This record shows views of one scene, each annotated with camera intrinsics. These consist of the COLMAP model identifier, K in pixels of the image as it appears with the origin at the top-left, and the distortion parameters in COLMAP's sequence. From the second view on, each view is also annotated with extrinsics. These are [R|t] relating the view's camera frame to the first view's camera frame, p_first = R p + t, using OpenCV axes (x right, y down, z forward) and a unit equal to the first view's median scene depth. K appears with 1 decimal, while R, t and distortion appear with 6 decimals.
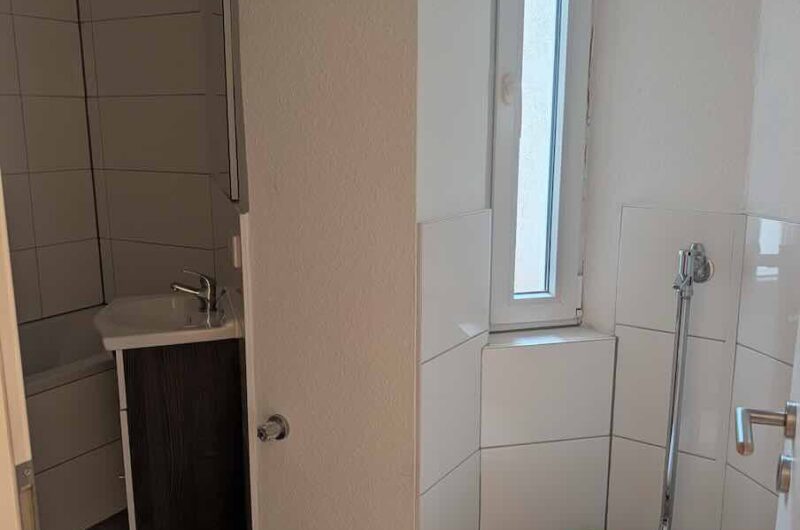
lens RADIAL K [[753.6, 0, 400.0], [0, 753.6, 265.0], [0, 0, 1]] dist [0.010030, 0.001089]
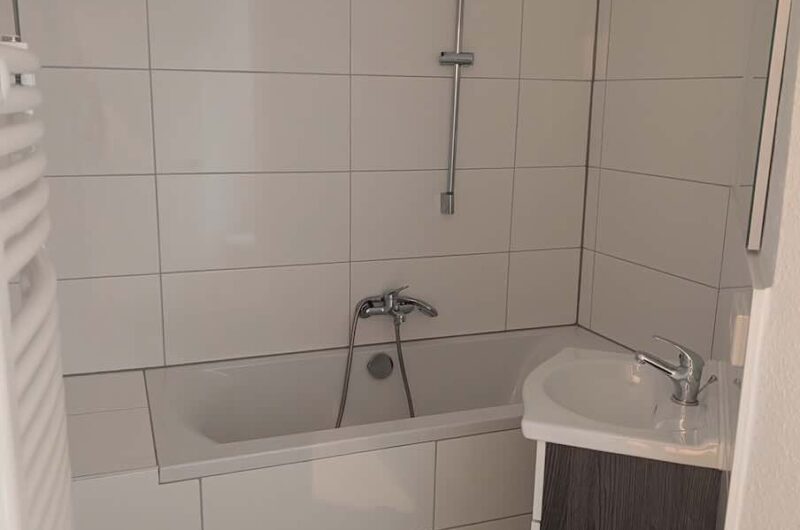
lens RADIAL K [[753.6, 0, 400.0], [0, 753.6, 265.0], [0, 0, 1]] dist [0.010030, 0.001089]
pose [[0.780688, 0.150249, -0.606590, -0.068218], [-0.137748, 0.988166, 0.067480, -0.074573], [0.609551, 0.030876, 0.792146, 0.336168]]
